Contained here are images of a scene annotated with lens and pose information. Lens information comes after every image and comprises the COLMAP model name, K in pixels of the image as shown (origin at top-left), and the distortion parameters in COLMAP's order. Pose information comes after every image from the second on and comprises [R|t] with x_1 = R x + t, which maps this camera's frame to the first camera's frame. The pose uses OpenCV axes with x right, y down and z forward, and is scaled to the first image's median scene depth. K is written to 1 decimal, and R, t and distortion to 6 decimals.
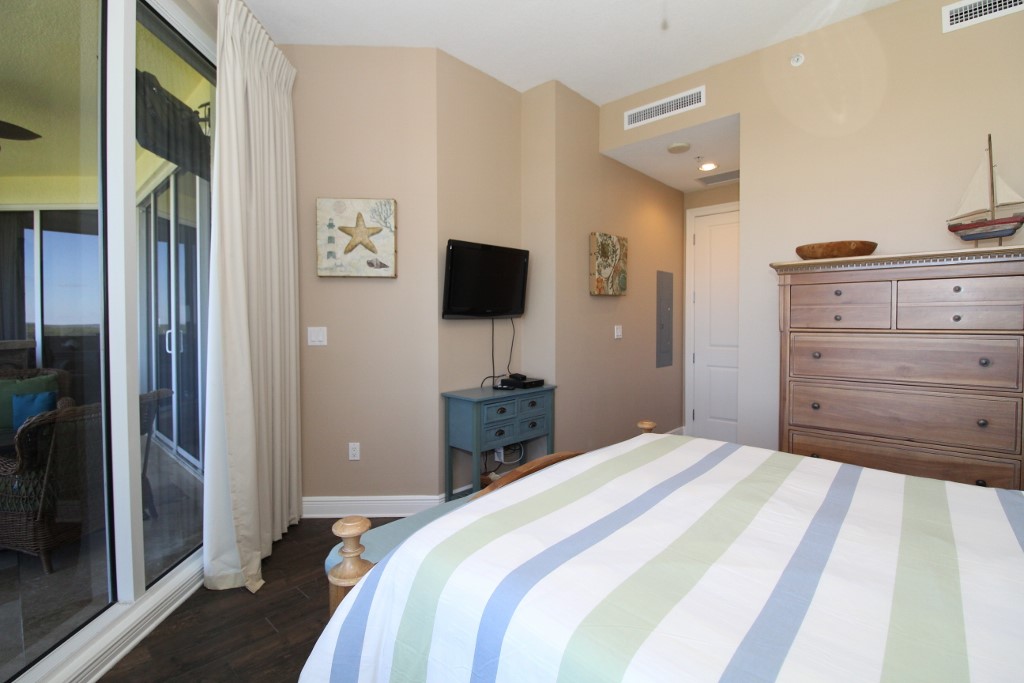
lens RADIAL K [[476.3, 0, 513.4], [0, 476.3, 329.3], [0, 0, 1]] dist [0.001294, -0.000509]
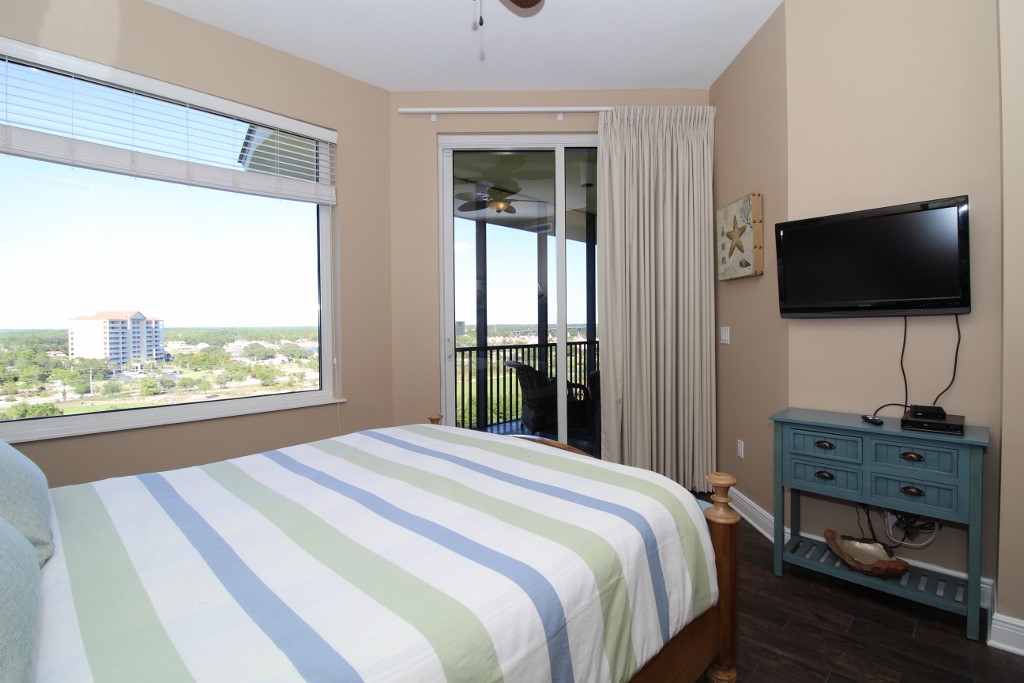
lens RADIAL K [[476.3, 0, 513.4], [0, 476.3, 329.3], [0, 0, 1]] dist [0.001294, -0.000509]
pose [[-0.037893, 0.012799, -0.999200, 0.709468], [-0.010223, 0.999861, 0.013195, -0.008695], [0.999230, 0.010714, -0.037757, 0.555433]]
